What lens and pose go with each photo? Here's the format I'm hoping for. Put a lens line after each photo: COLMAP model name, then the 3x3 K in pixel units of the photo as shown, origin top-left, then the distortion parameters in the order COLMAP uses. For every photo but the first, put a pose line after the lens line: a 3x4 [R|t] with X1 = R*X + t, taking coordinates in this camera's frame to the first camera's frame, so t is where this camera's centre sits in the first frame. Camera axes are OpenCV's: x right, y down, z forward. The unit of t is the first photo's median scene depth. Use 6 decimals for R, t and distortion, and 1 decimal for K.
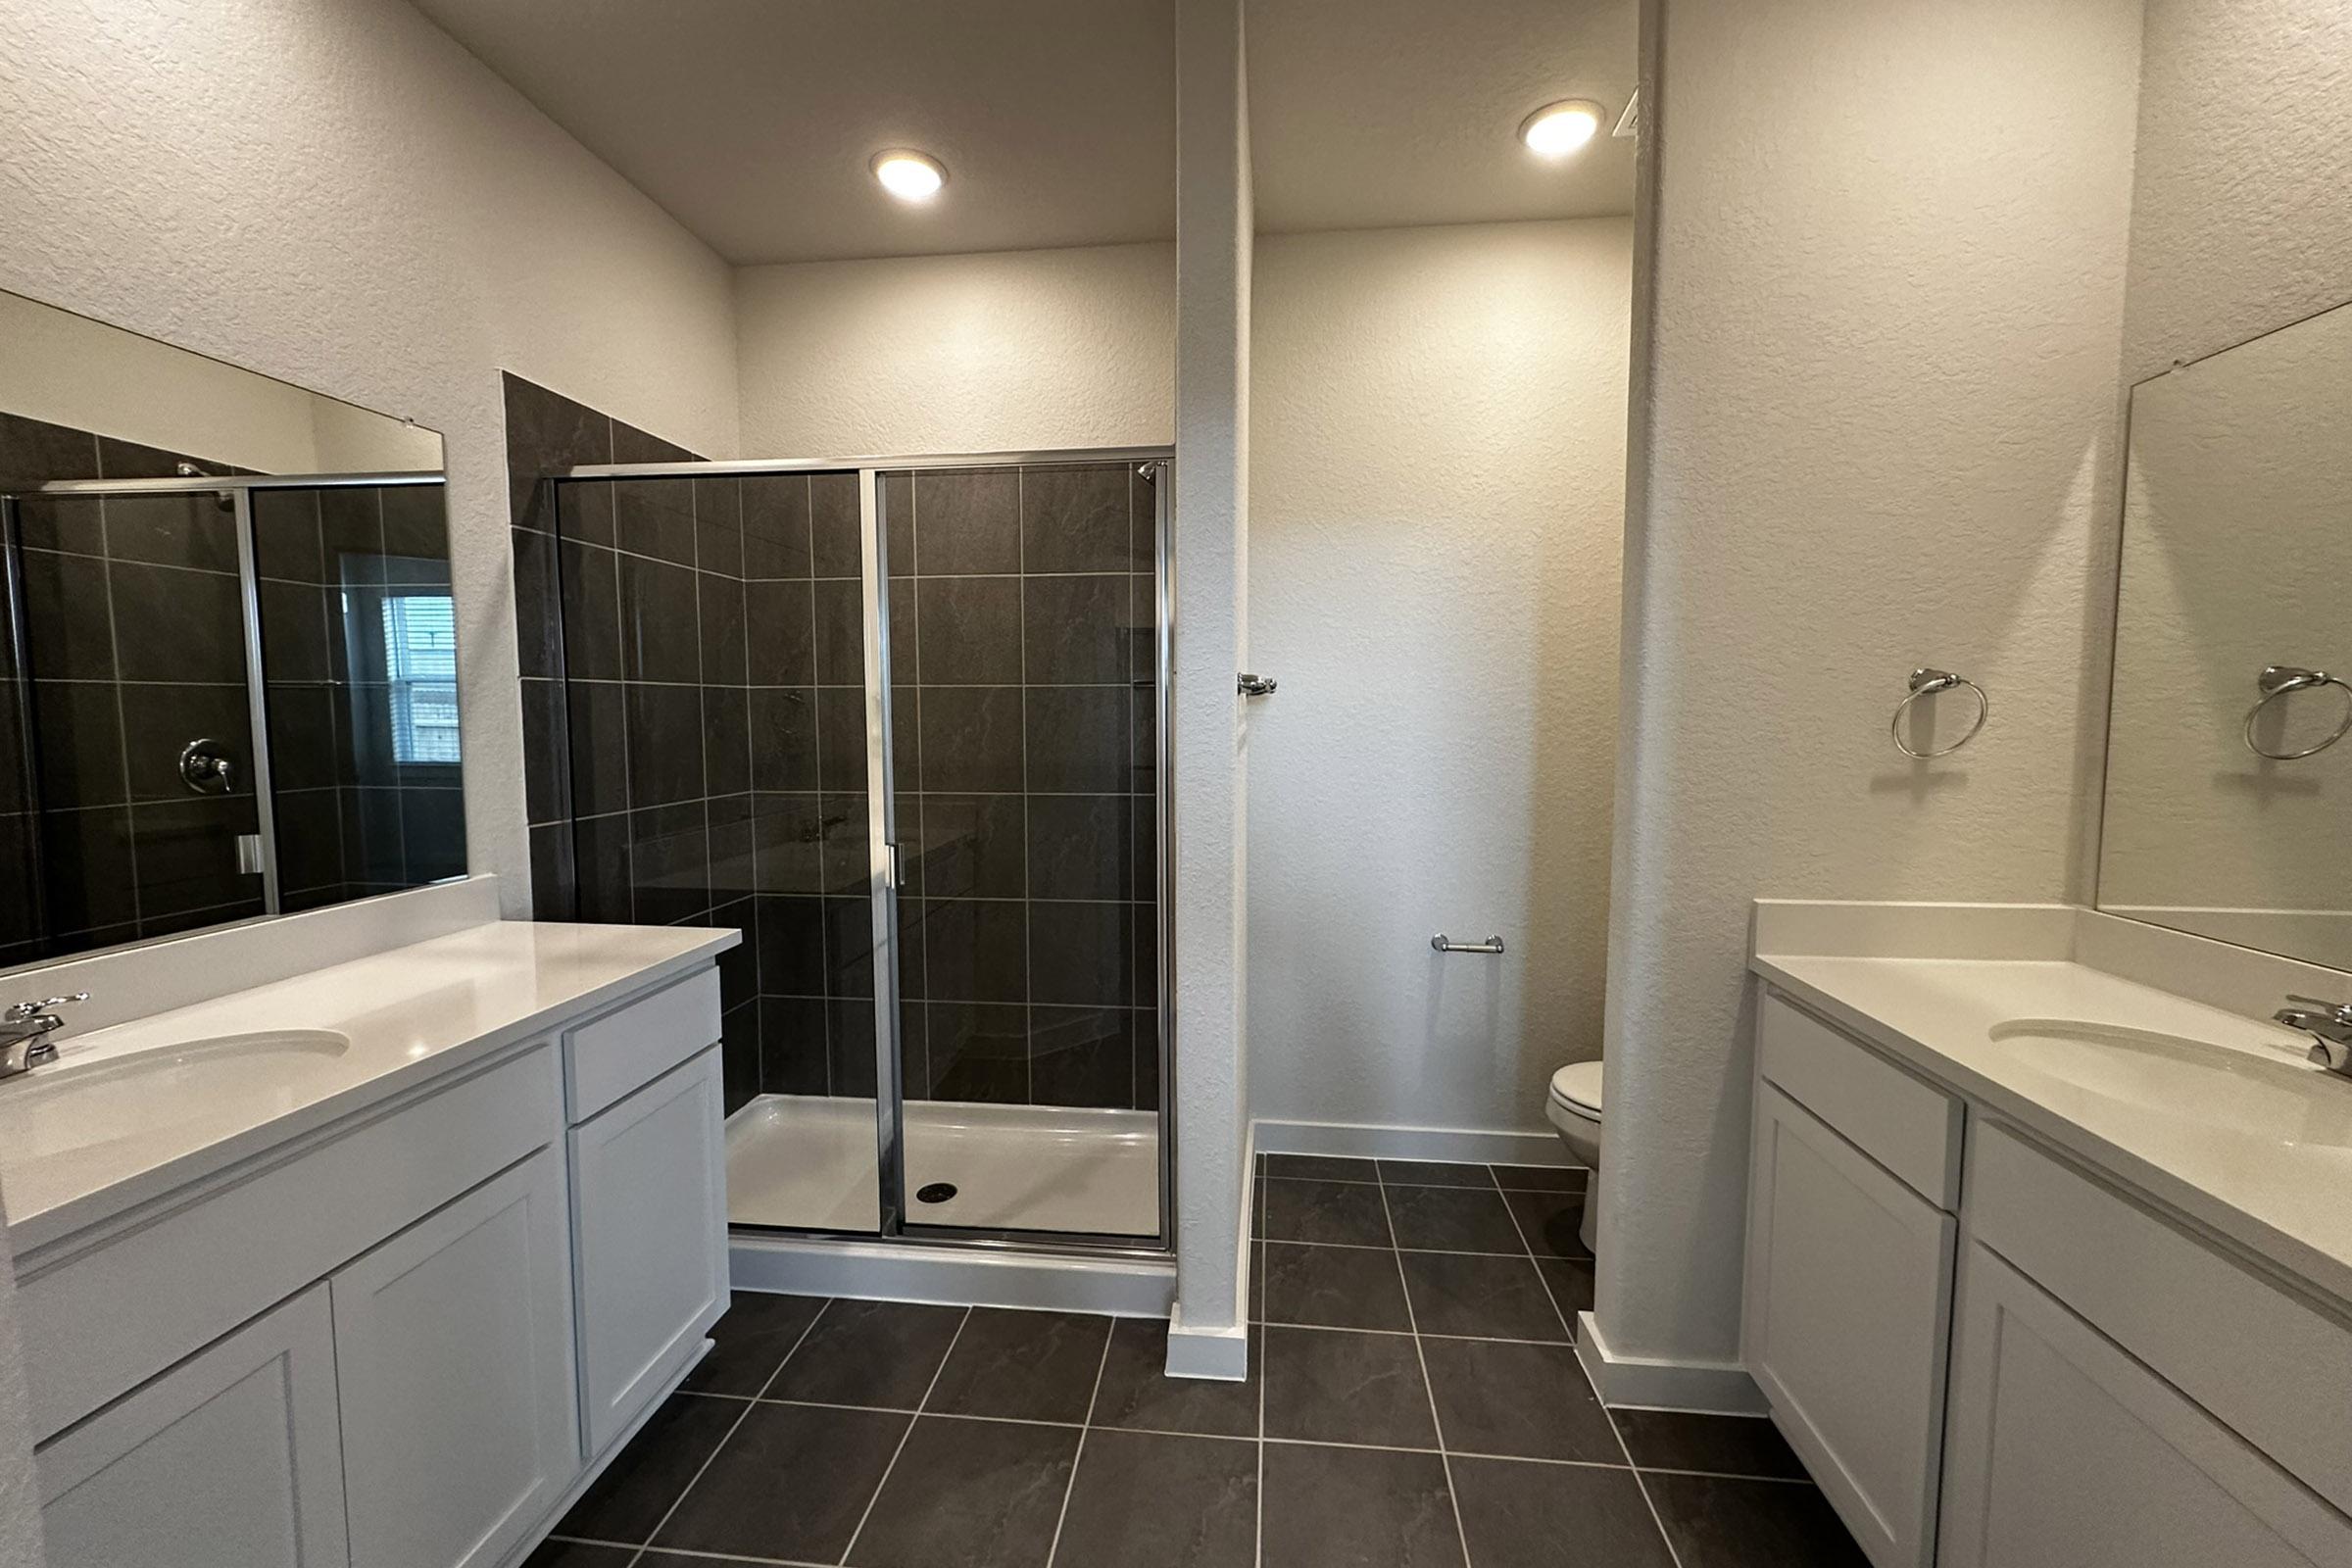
lens RADIAL K [[944.8, 0, 1172.1], [0, 944.8, 784.1], [0, 0, 1]] dist [-0.001829, -0.000179]
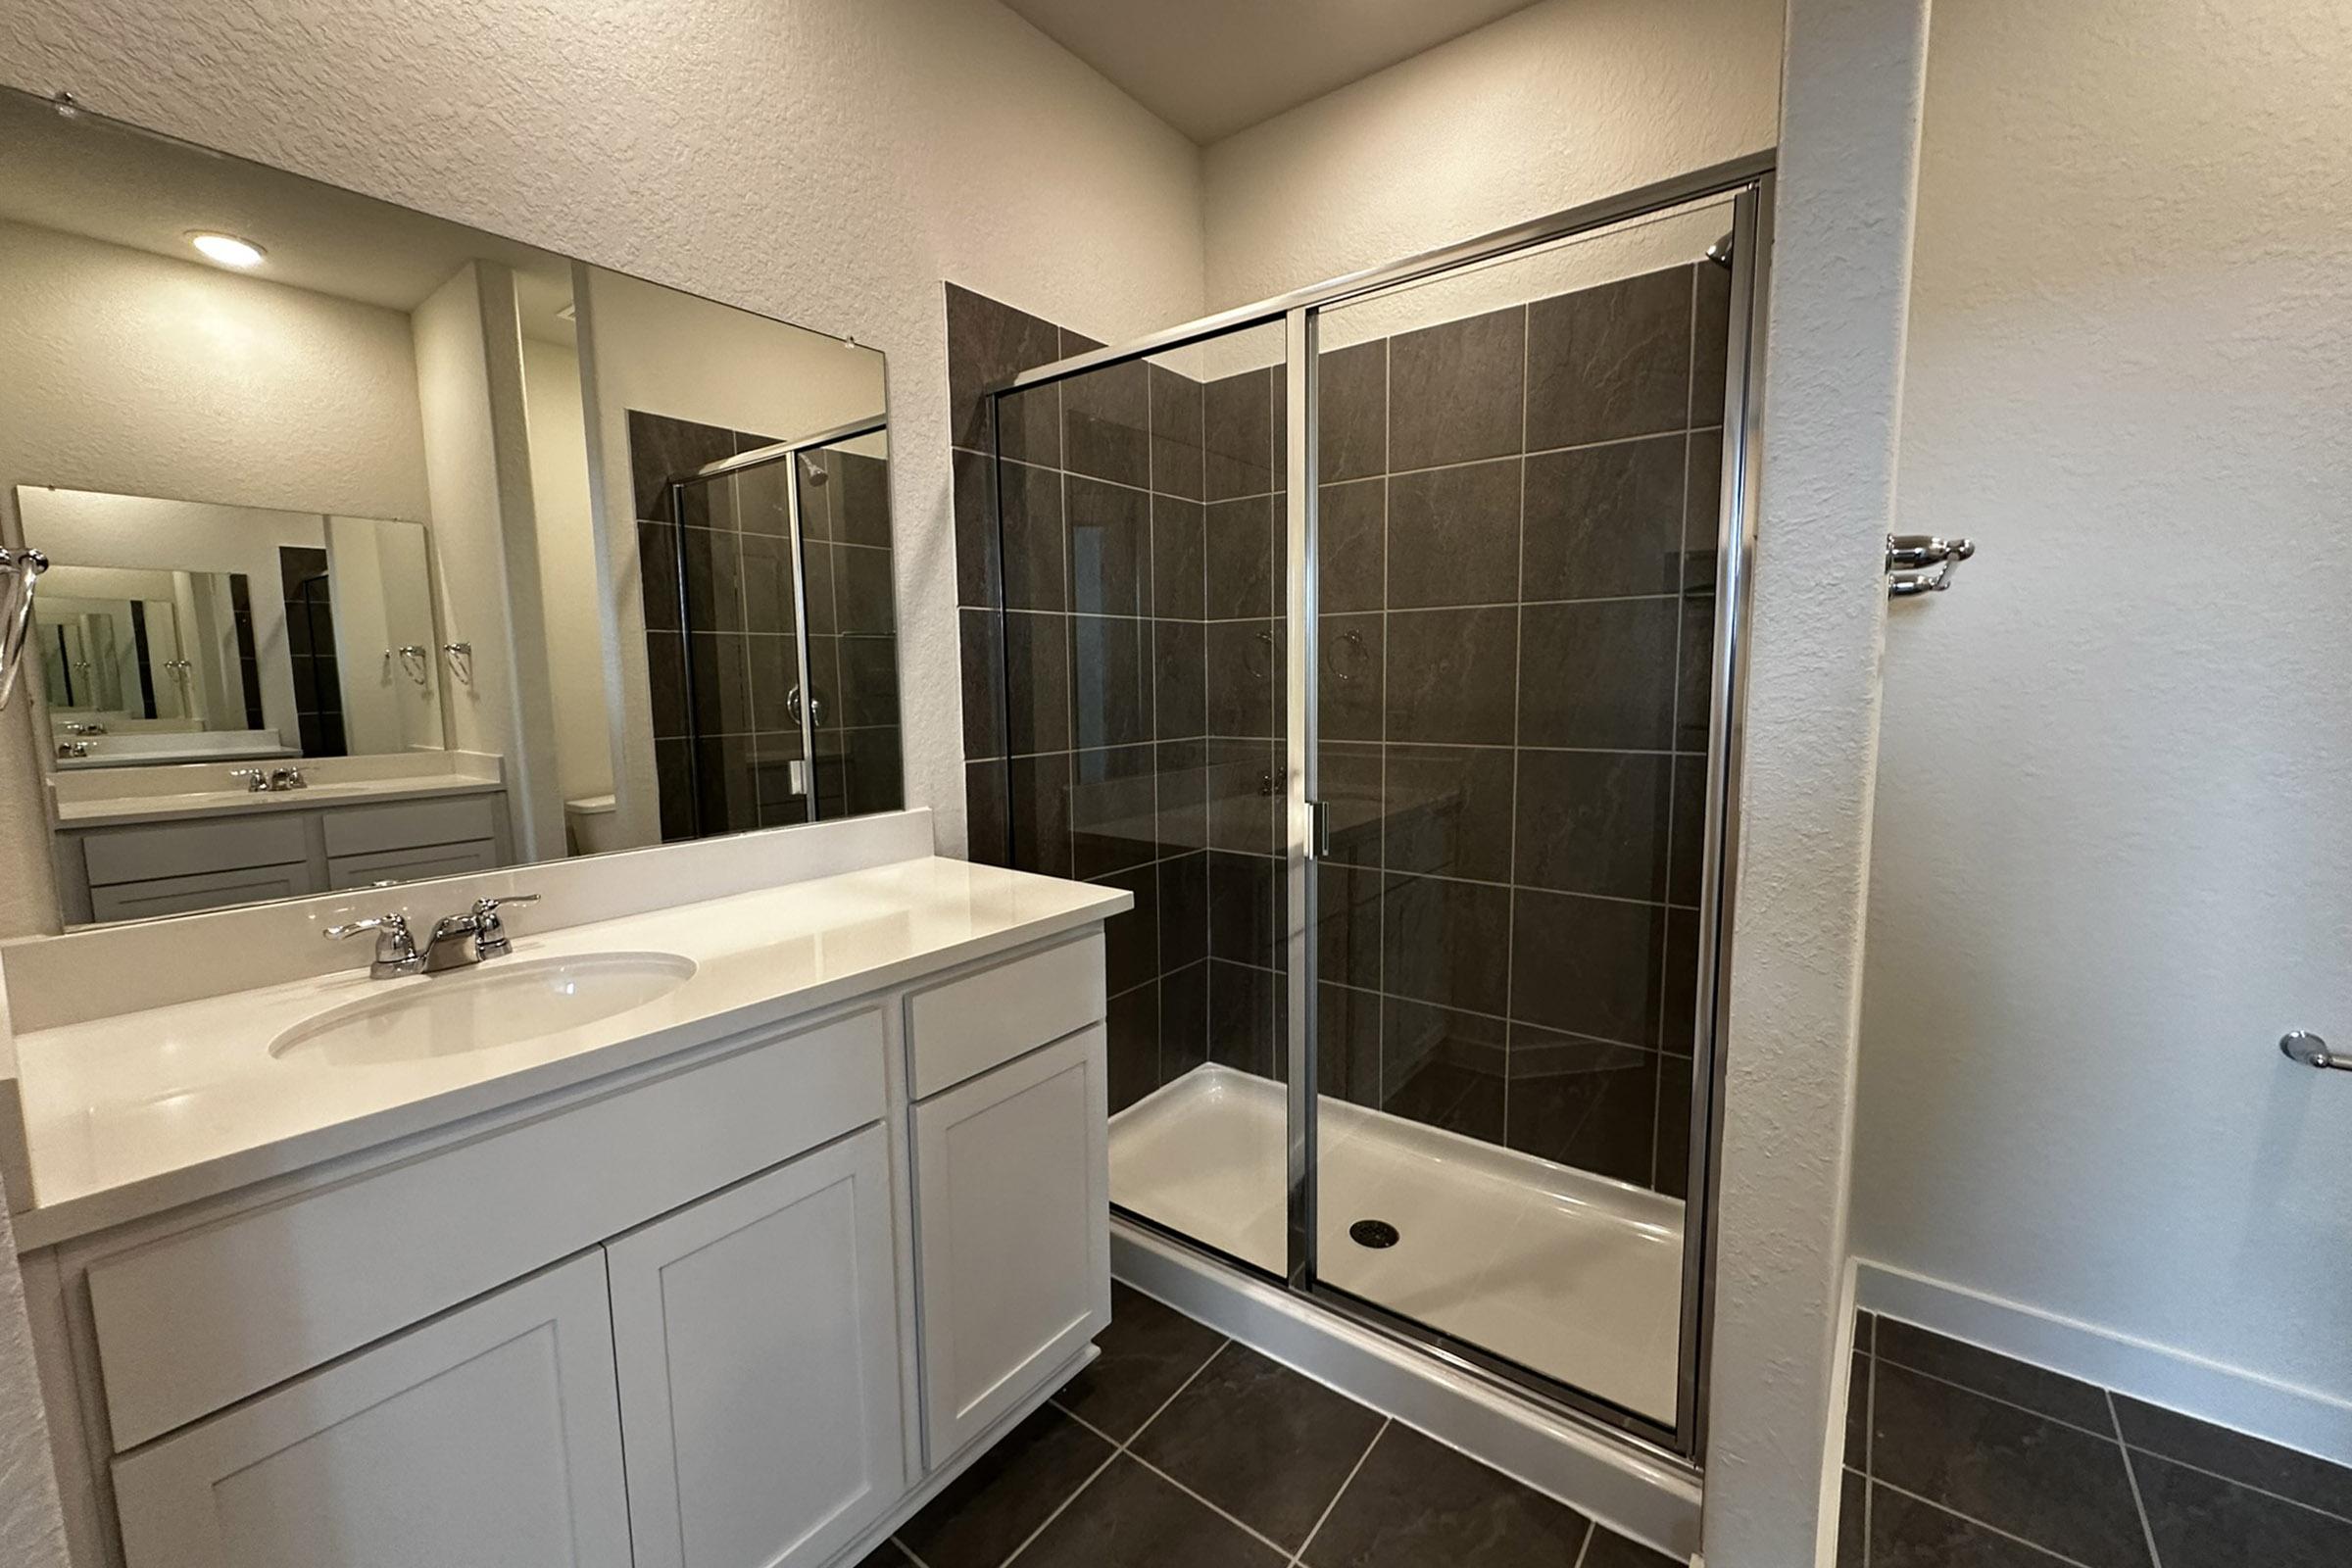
lens RADIAL K [[944.8, 0, 1172.1], [0, 944.8, 784.1], [0, 0, 1]] dist [-0.001829, -0.000179]
pose [[0.854839, 0.049919, -0.516487, 0.003473], [-0.028938, 0.998399, 0.048601, 0.014292], [0.518086, -0.026600, 0.854915, 0.272757]]
